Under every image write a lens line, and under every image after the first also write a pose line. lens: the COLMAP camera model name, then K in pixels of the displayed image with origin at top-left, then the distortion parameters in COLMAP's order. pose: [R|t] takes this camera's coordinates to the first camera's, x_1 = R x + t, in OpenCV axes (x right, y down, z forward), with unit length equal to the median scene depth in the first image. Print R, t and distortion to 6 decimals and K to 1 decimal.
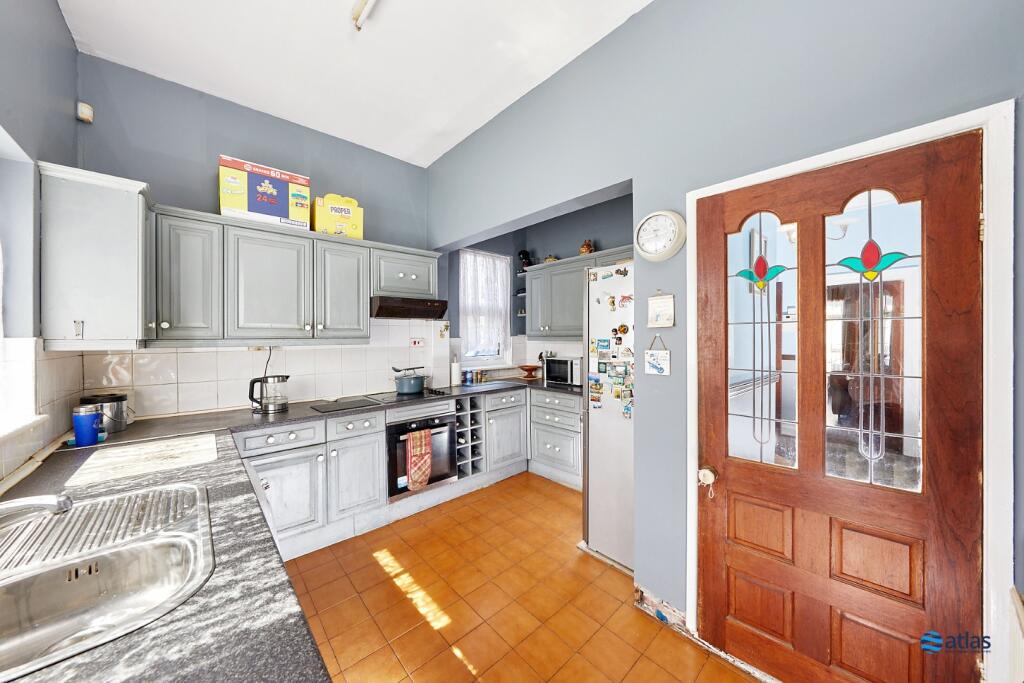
lens RADIAL K [[353.1, 0, 510.3], [0, 353.1, 338.2], [0, 0, 1]] dist [0.000592, -0.000019]
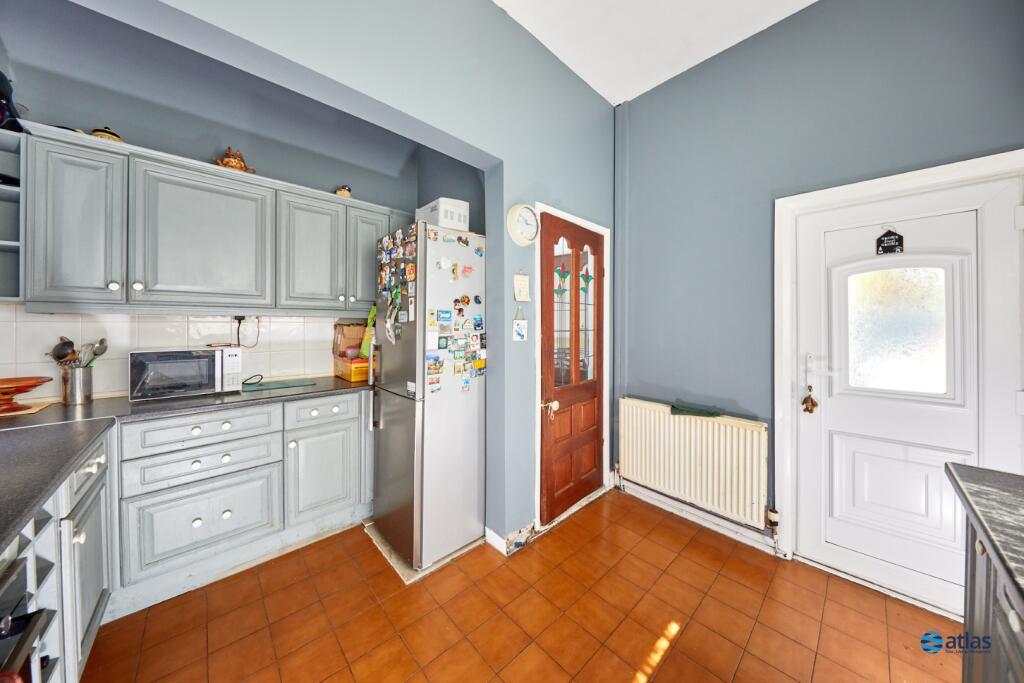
lens RADIAL K [[326.7, 0, 518.6], [0, 326.7, 322.2], [0, 0, 1]] dist [-0.002344, -0.000093]
pose [[-0.021589, 0.006421, 0.999746, -0.560135], [0.005982, 0.999962, -0.006294, 0.039361], [-0.999749, 0.005844, -0.021627, 0.845460]]
